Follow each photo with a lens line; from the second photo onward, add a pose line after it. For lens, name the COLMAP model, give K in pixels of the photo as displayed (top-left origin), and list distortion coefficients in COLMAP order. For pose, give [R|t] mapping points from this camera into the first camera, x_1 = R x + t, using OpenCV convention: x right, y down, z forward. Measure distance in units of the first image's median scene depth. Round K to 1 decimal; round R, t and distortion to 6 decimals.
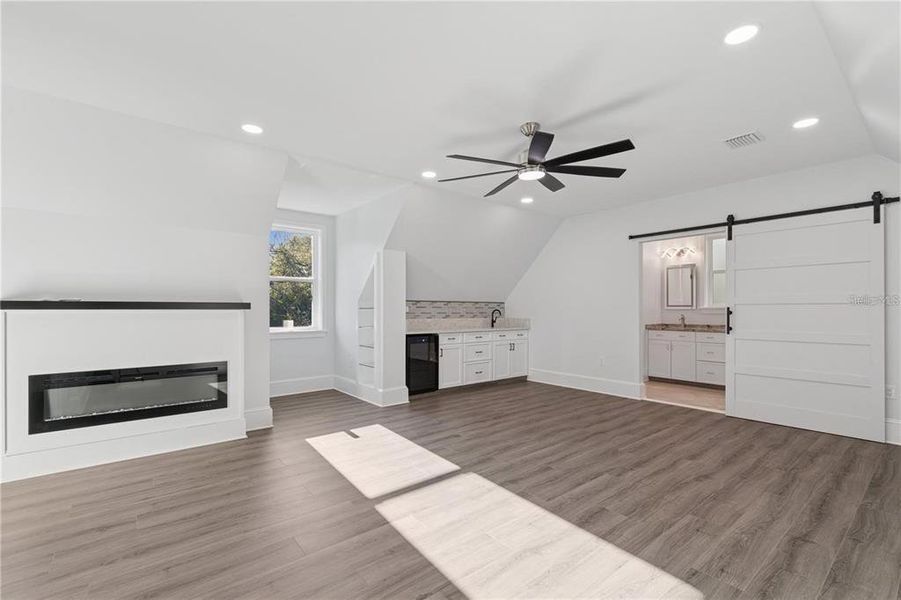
lens RADIAL K [[394.7, 0, 468.2], [0, 394.7, 305.5], [0, 0, 1]] dist [0.002105, 0.000138]
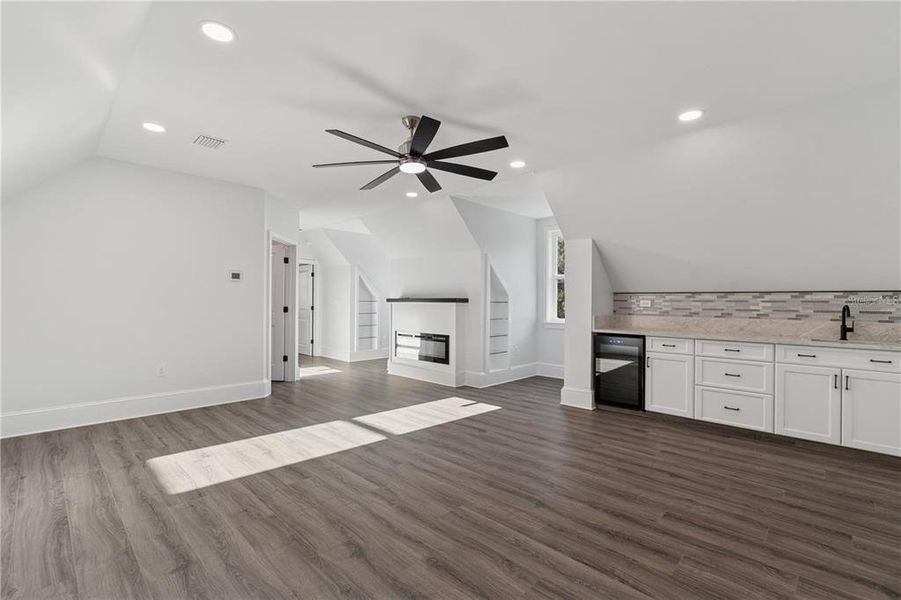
lens RADIAL K [[416.1, 0, 455.0], [0, 416.1, 306.3], [0, 0, 1]] dist [0.002281, -0.000220]
pose [[0.096333, 0.010384, -0.995295, 0.905651], [0.003263, 0.999937, 0.010748, 0.007015], [0.995344, -0.004284, 0.096293, 0.757053]]
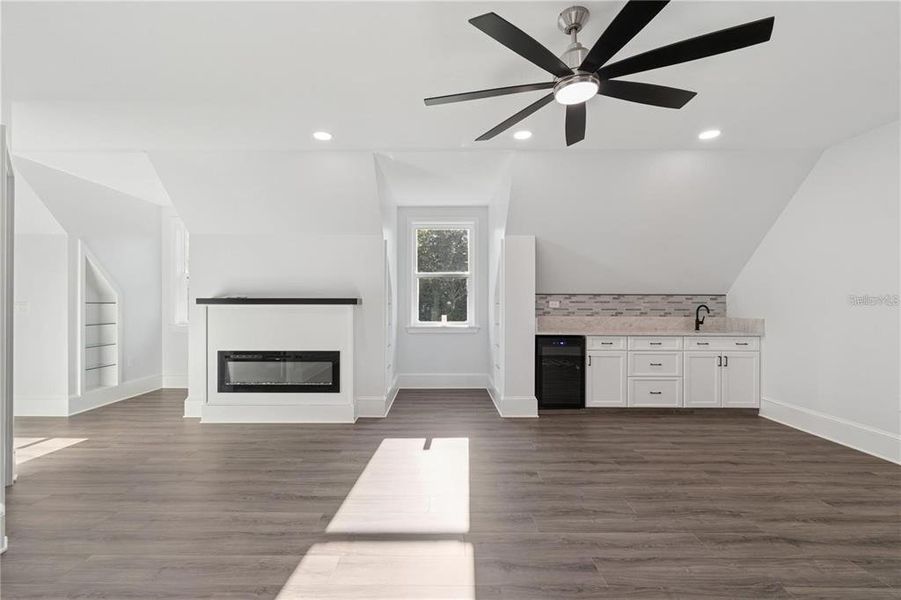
lens RADIAL K [[410.9, 0, 450.5], [0, 410.9, 300.0], [0, 0, 1]] dist [0.002125, -0.000010]
pose [[0.766422, -0.005501, -0.642313, 0.323504], [0.004595, 0.999985, -0.003080, 0.002636], [0.642320, -0.000591, 0.766436, 0.276207]]
